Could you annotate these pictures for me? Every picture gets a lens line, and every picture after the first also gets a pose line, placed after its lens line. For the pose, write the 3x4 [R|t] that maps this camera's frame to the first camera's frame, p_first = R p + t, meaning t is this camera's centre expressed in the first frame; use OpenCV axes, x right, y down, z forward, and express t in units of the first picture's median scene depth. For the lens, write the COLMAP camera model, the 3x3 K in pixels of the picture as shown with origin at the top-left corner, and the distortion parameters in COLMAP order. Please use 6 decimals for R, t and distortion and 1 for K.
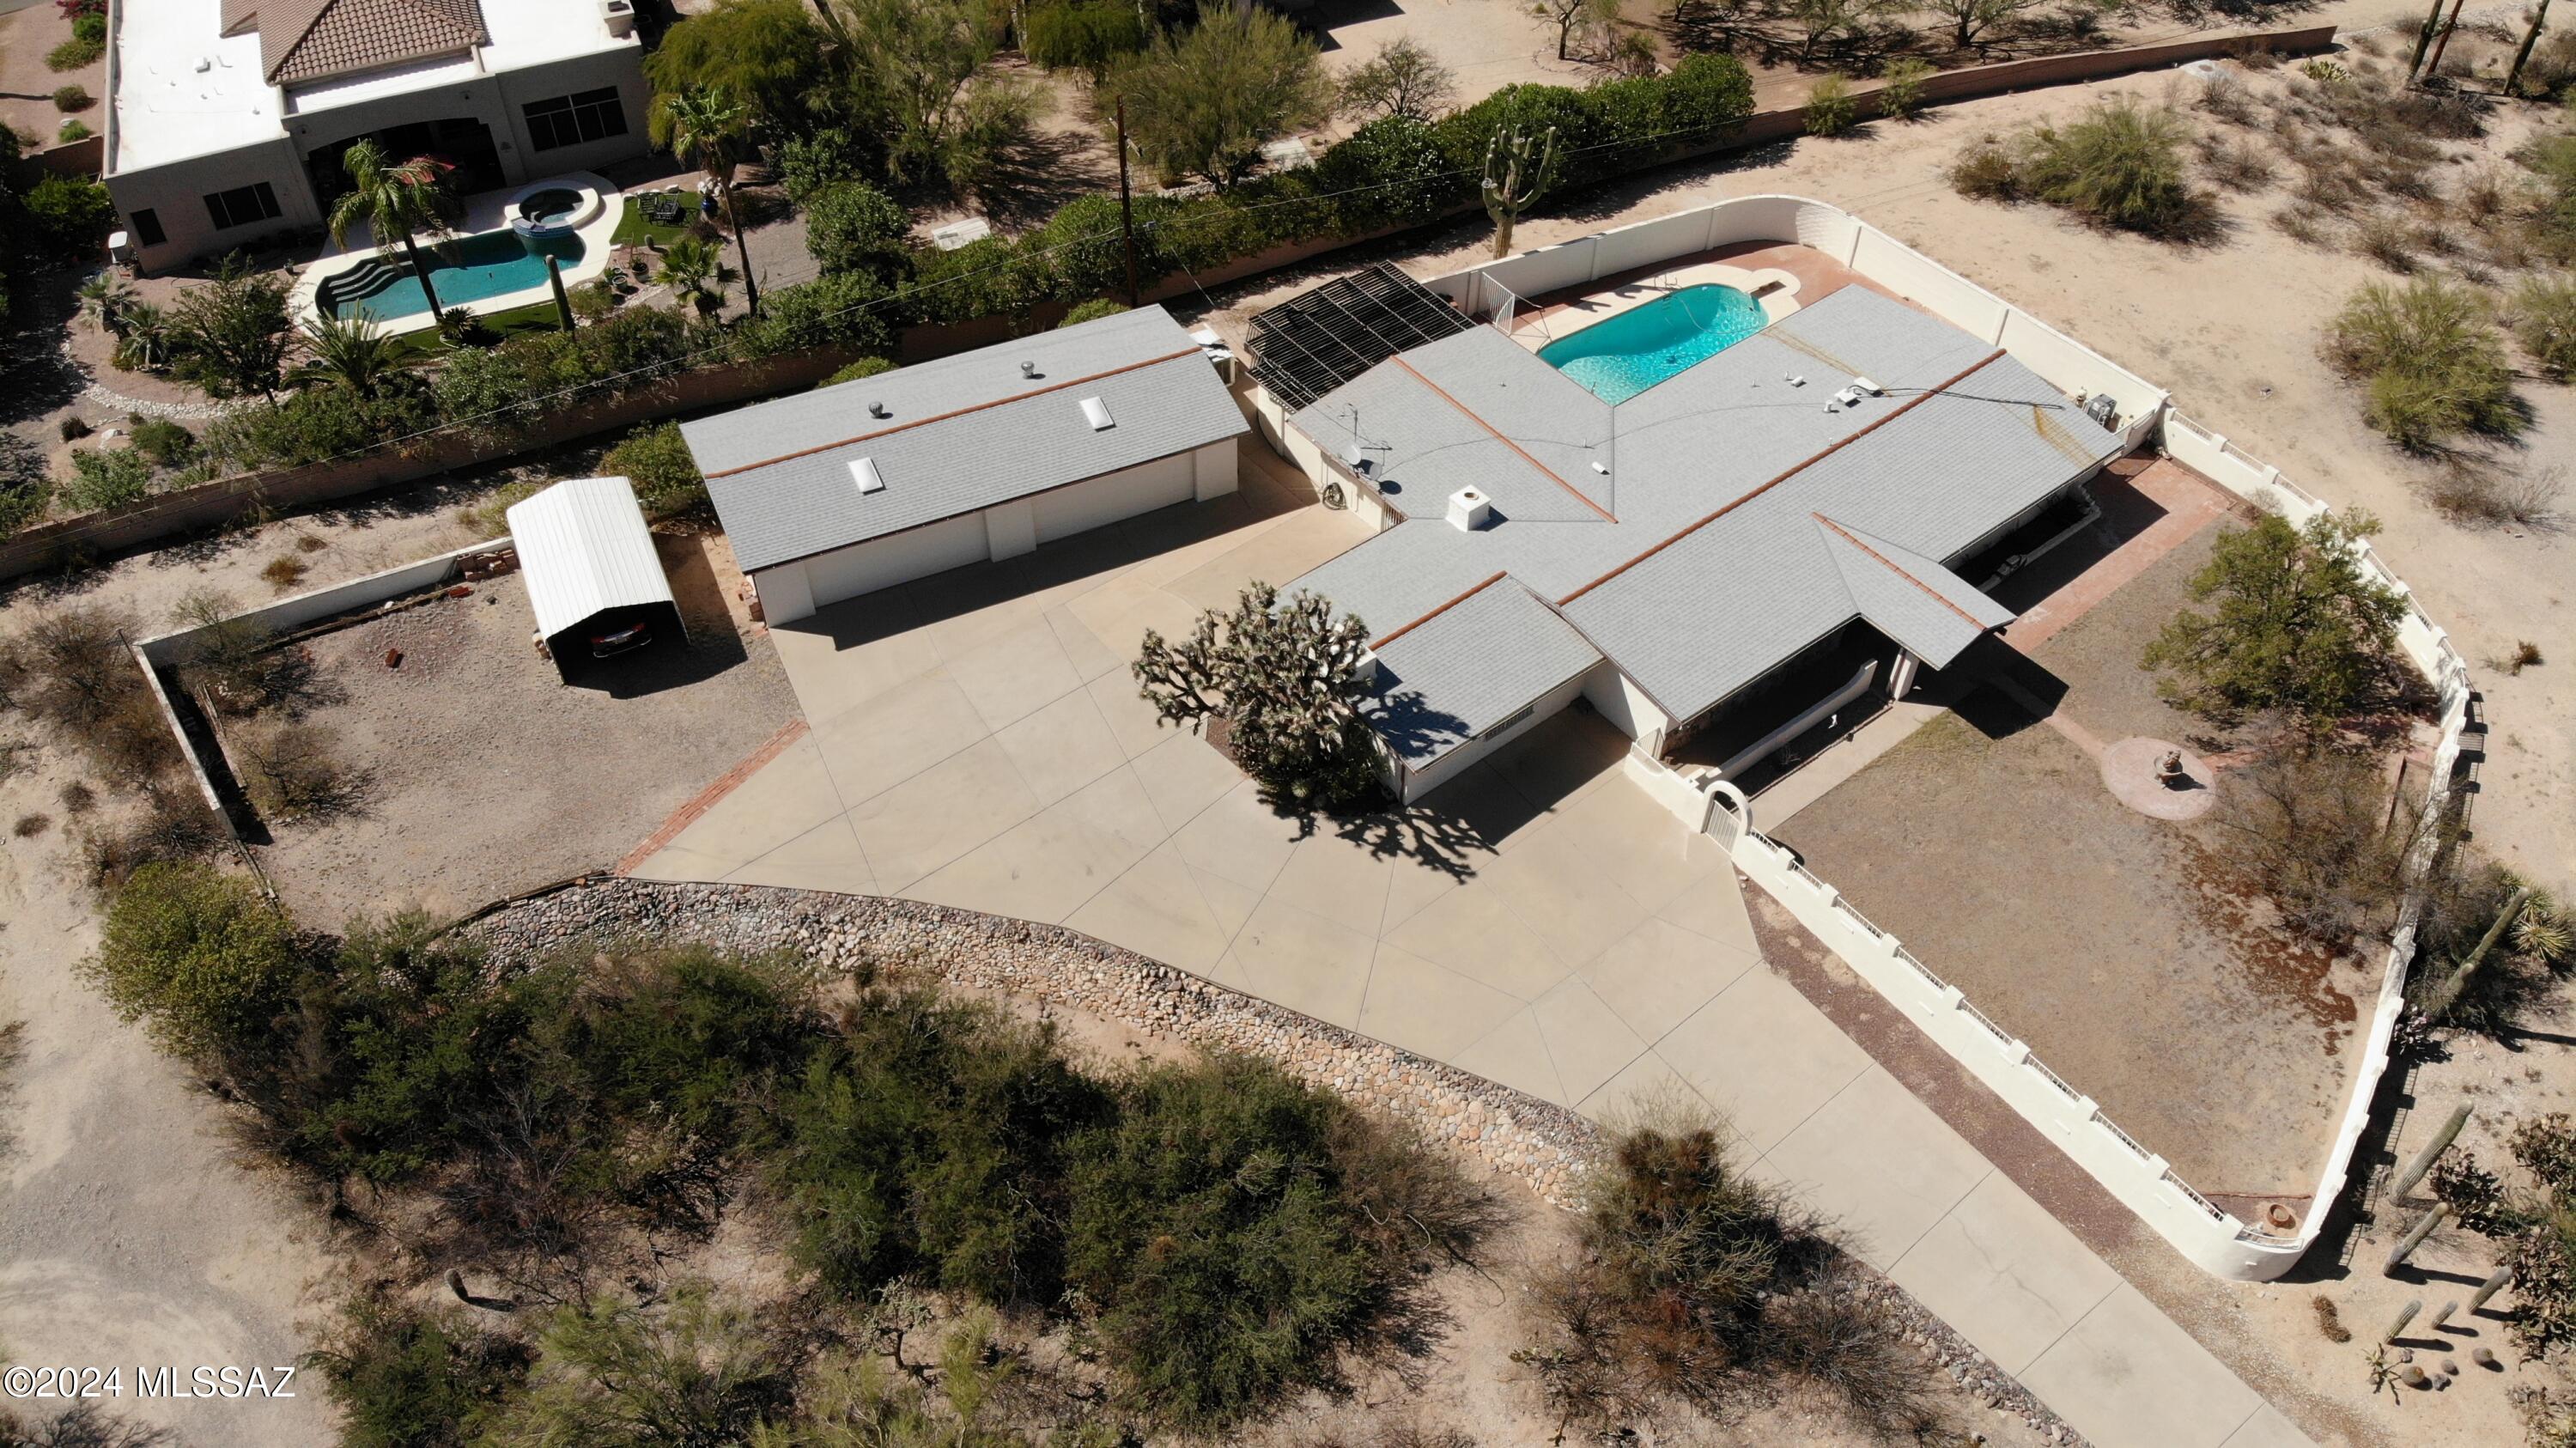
lens RADIAL K [[1893.8, 0, 1290.6], [0, 1893.8, 703.0], [0, 0, 1]] dist [0.097937, -0.231990]
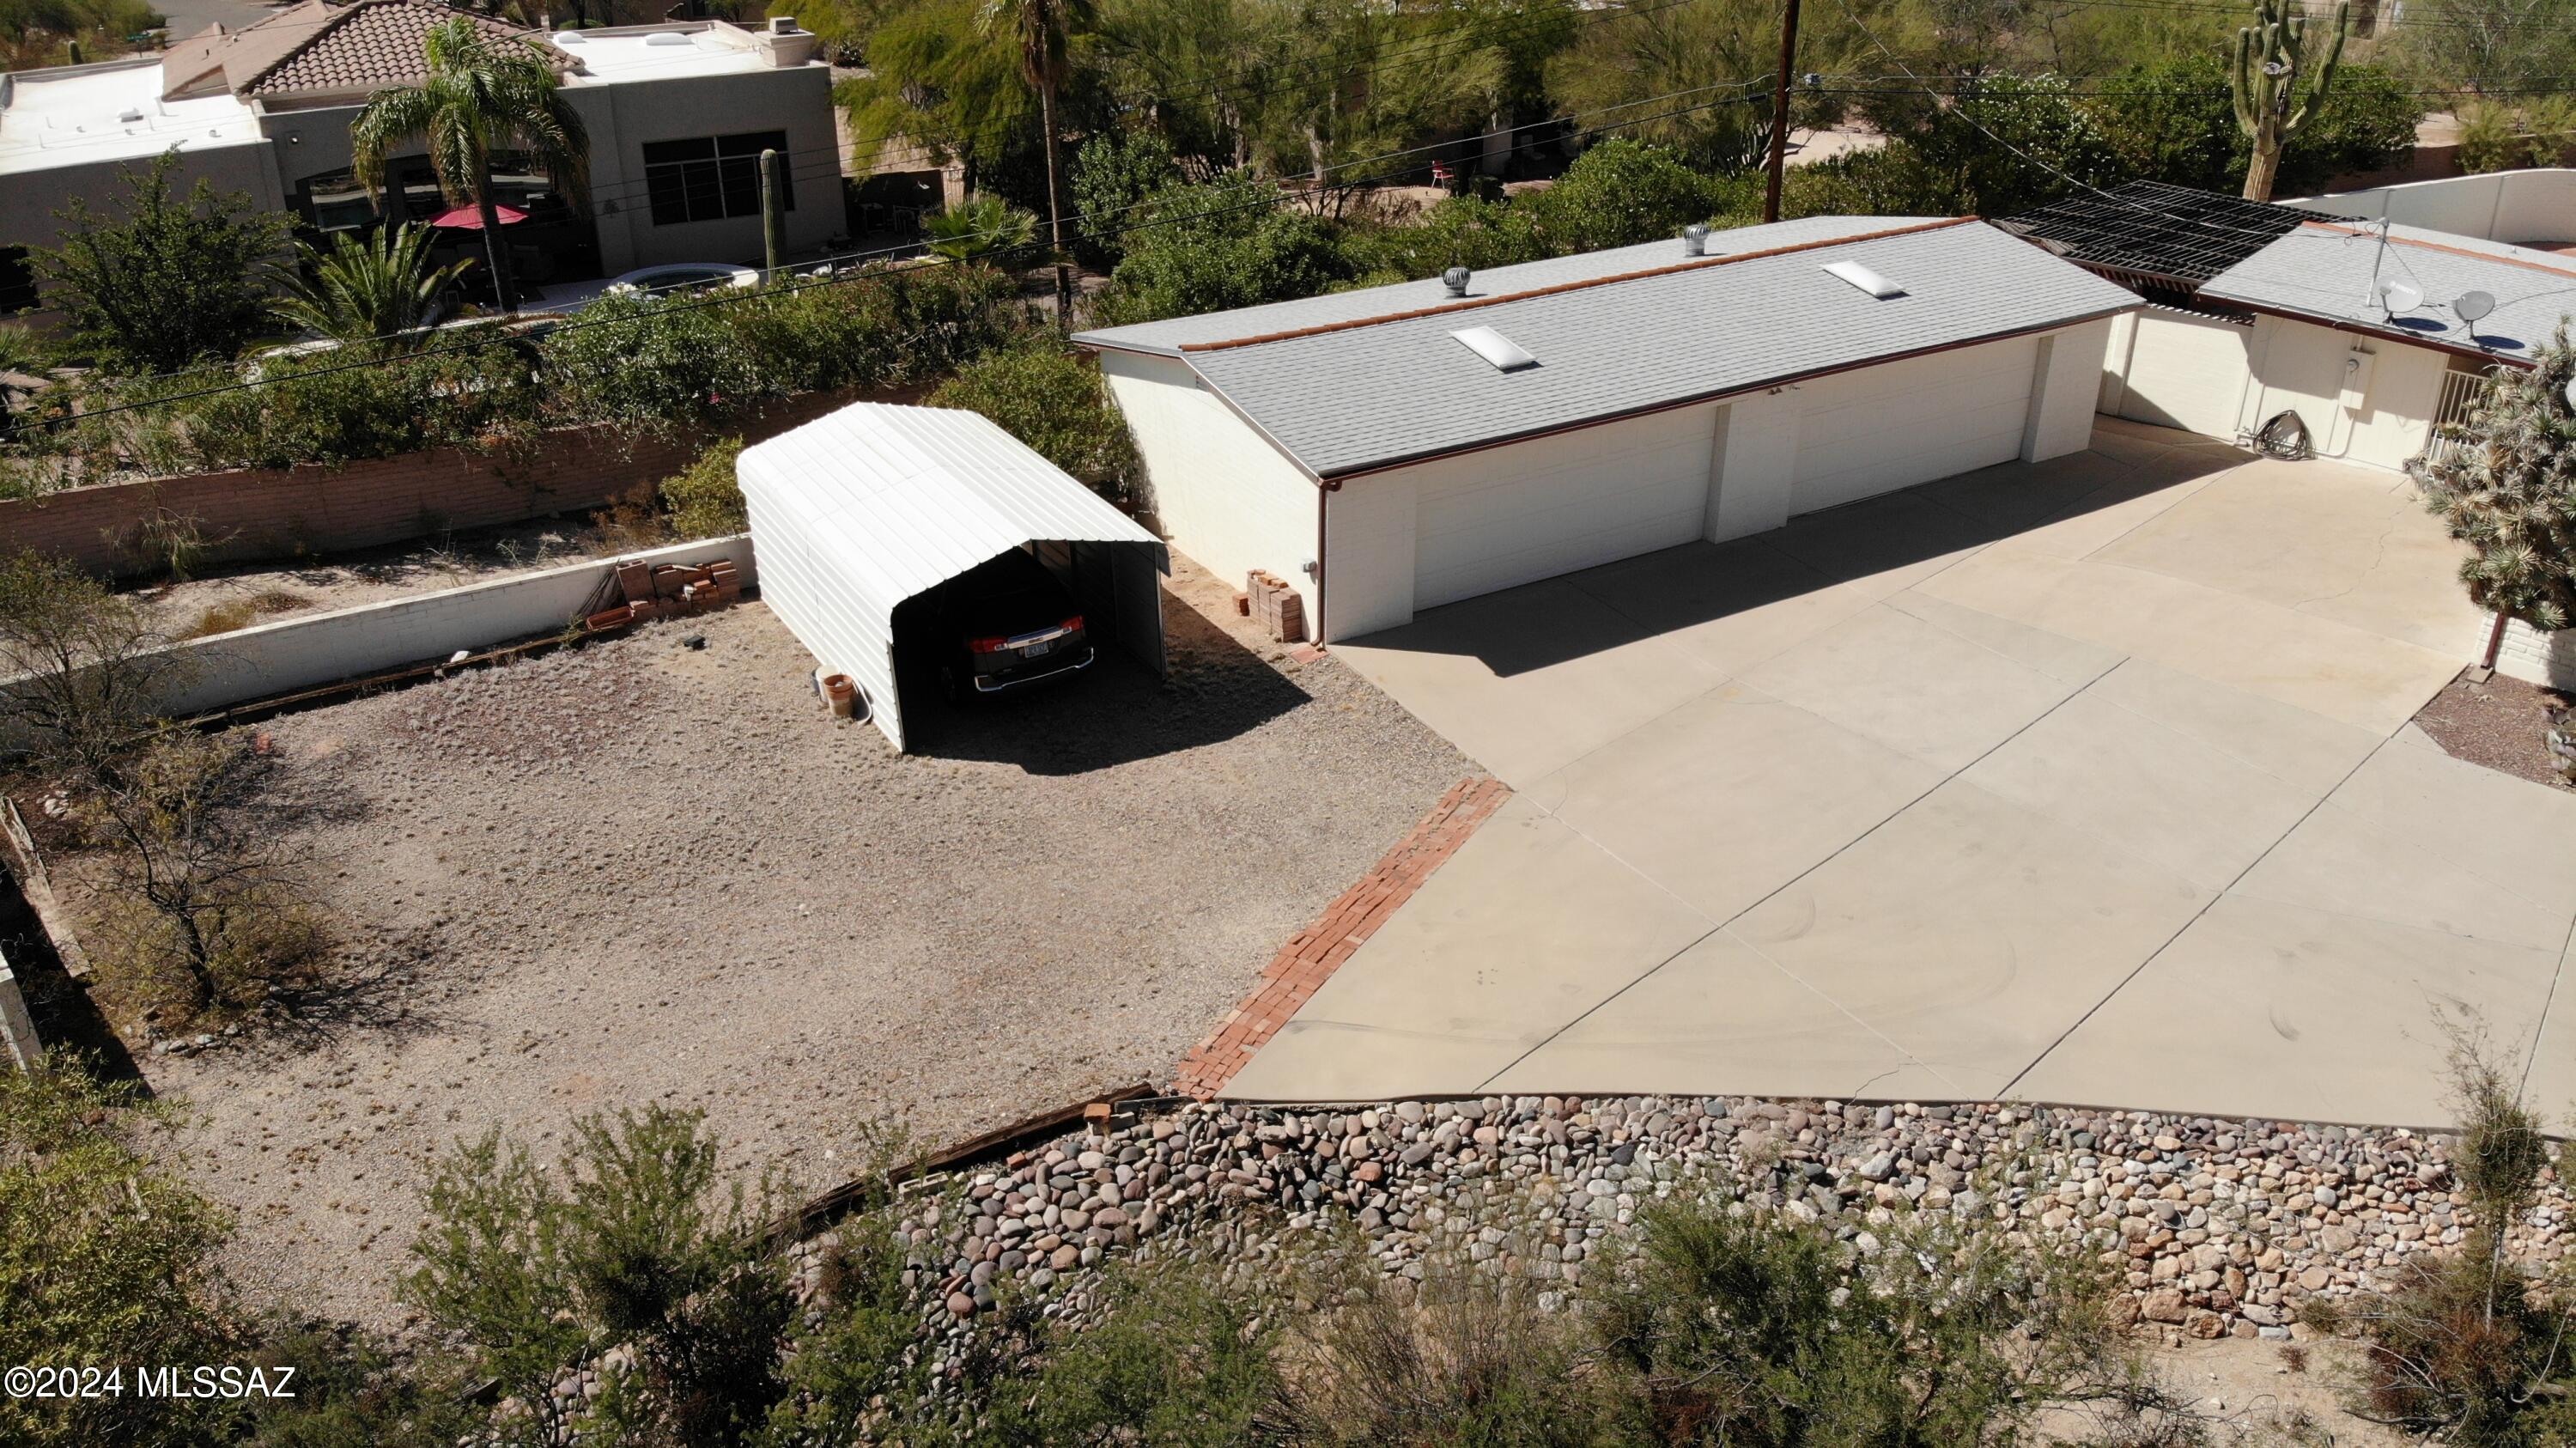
lens RADIAL K [[1869.2, 0, 1280.8], [0, 1869.2, 693.9], [0, 0, 1]] dist [0.167166, -0.359029]
pose [[0.995327, -0.049391, 0.082975, -0.347534], [0.075433, 0.934155, -0.348804, 0.137231], [-0.060284, 0.353433, 0.933515, 0.630792]]
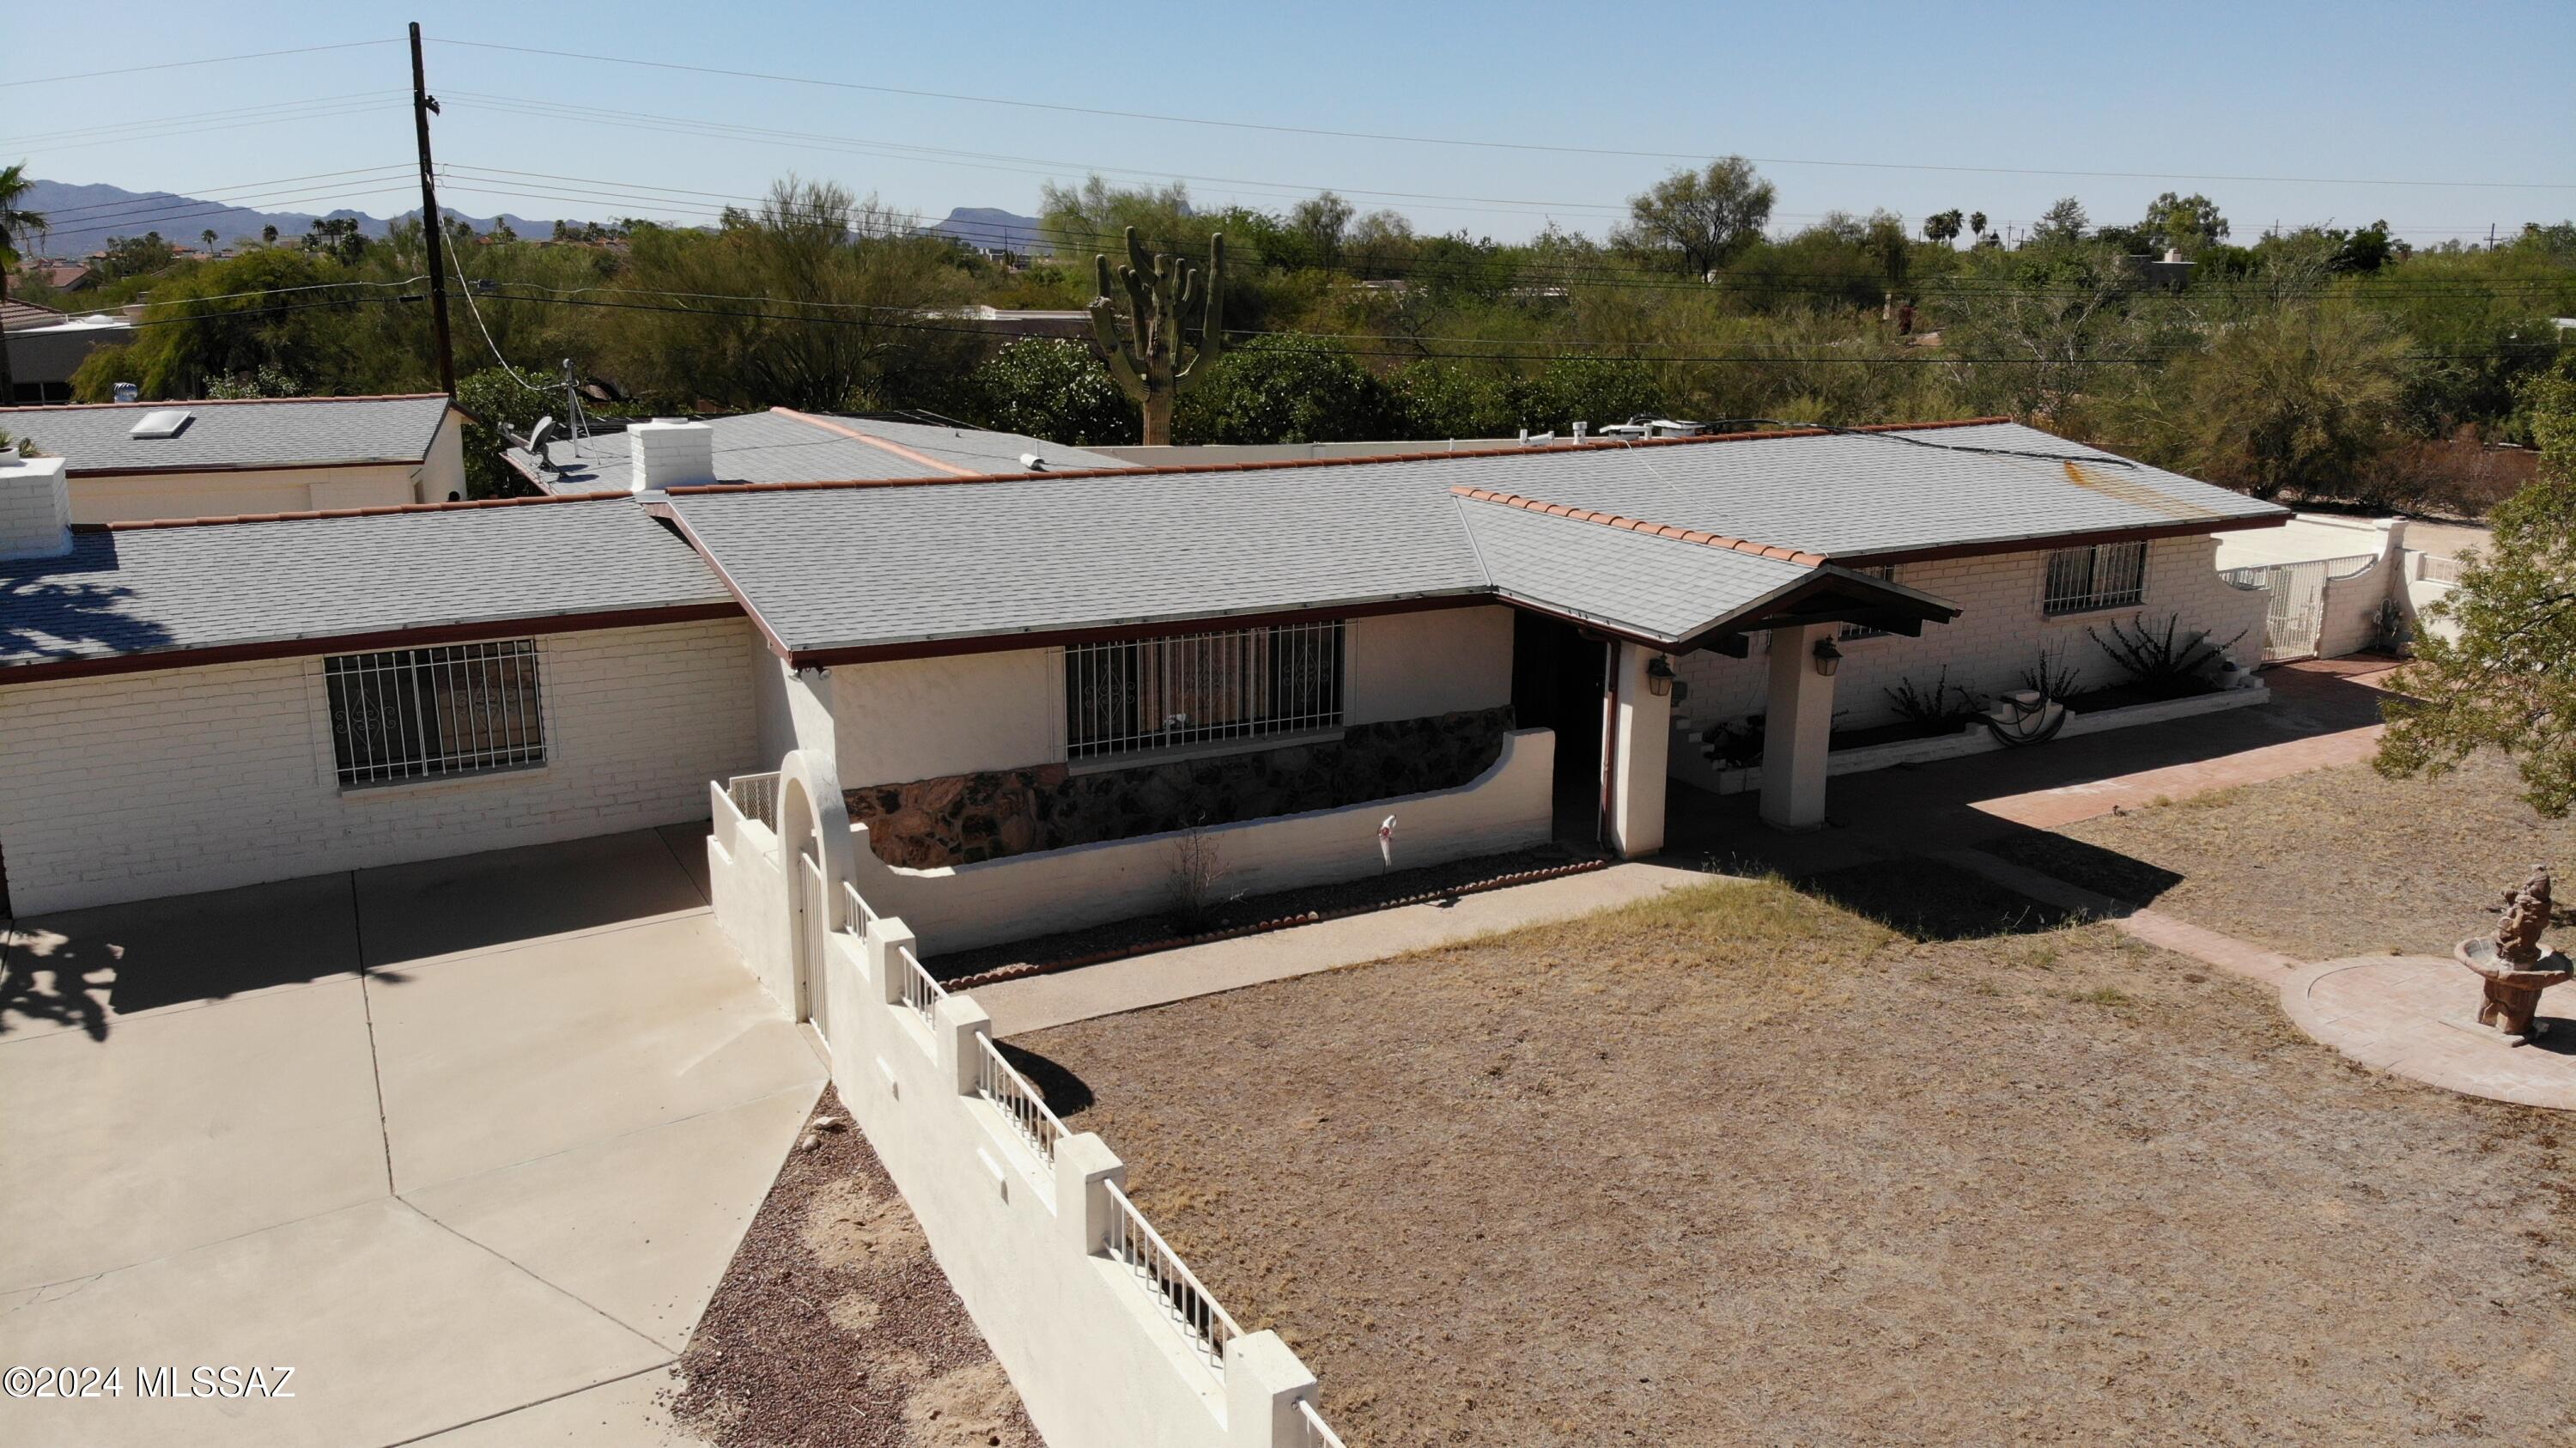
lens RADIAL K [[1869.2, 0, 1280.8], [0, 1869.2, 693.9], [0, 0, 1]] dist [0.167166, -0.359029]
pose [[0.984097, 0.034225, -0.174303, 0.328150], [-0.124404, 0.833219, -0.538766, 0.168563], [0.126793, 0.551882, 0.824227, 0.729978]]
